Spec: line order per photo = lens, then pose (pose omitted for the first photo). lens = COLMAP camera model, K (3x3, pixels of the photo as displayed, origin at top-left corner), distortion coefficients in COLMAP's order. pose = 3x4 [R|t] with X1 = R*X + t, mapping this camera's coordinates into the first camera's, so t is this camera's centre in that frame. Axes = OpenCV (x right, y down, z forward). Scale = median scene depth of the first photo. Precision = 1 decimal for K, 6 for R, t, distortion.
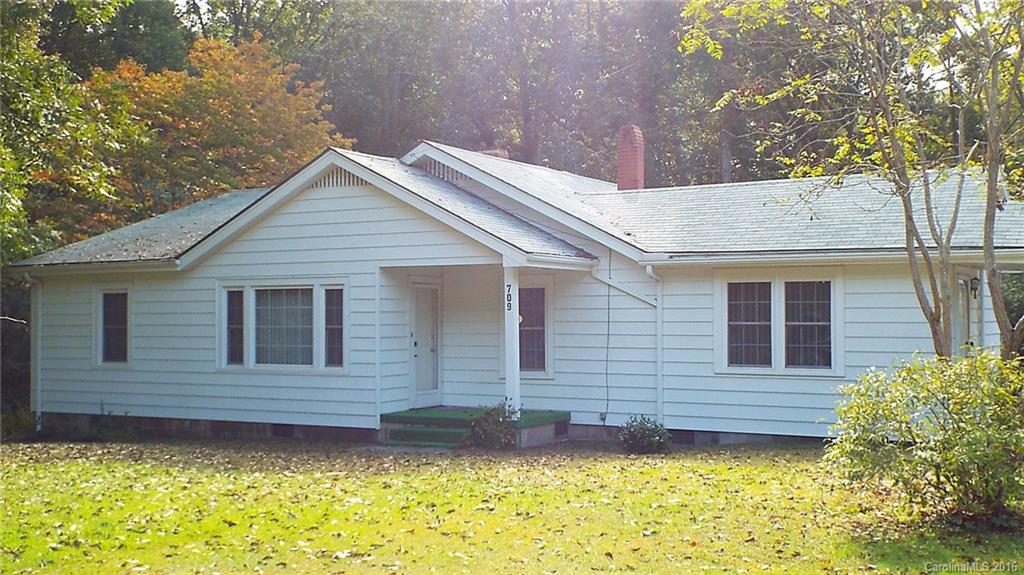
lens RADIAL K [[1283.9, 0, 516.0], [0, 1283.9, 291.2], [0, 0, 1]] dist [0.022174, 0.000000]
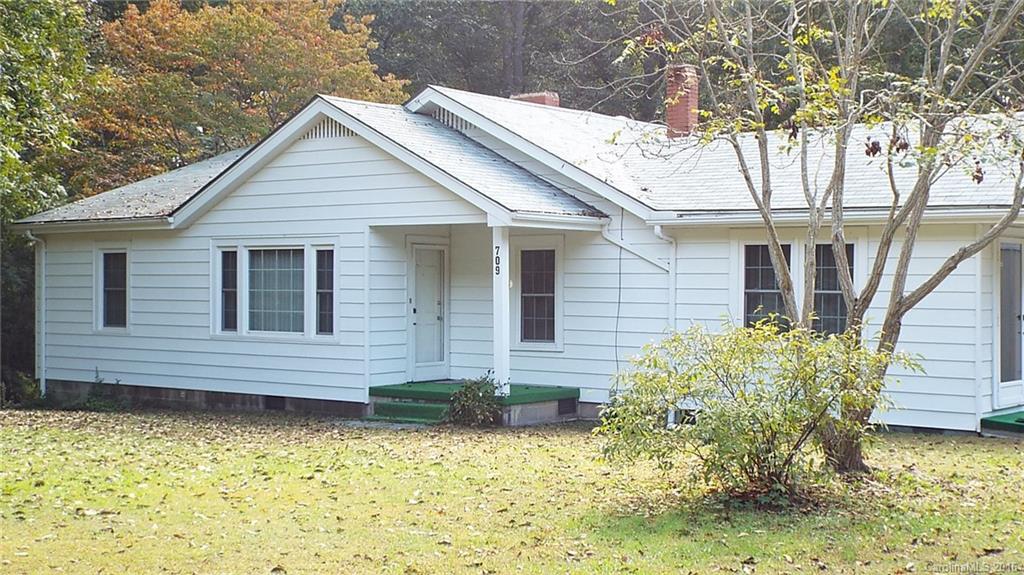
lens RADIAL K [[1532.1, 0, 511.6], [0, 1532.1, 289.0], [0, 0, 1]] dist [0.044182, 0.000000]
pose [[0.988960, 0.008922, -0.147911, 0.161122], [-0.005202, 0.999661, 0.025515, -0.002348], [0.148089, -0.024464, 0.988671, -0.064525]]
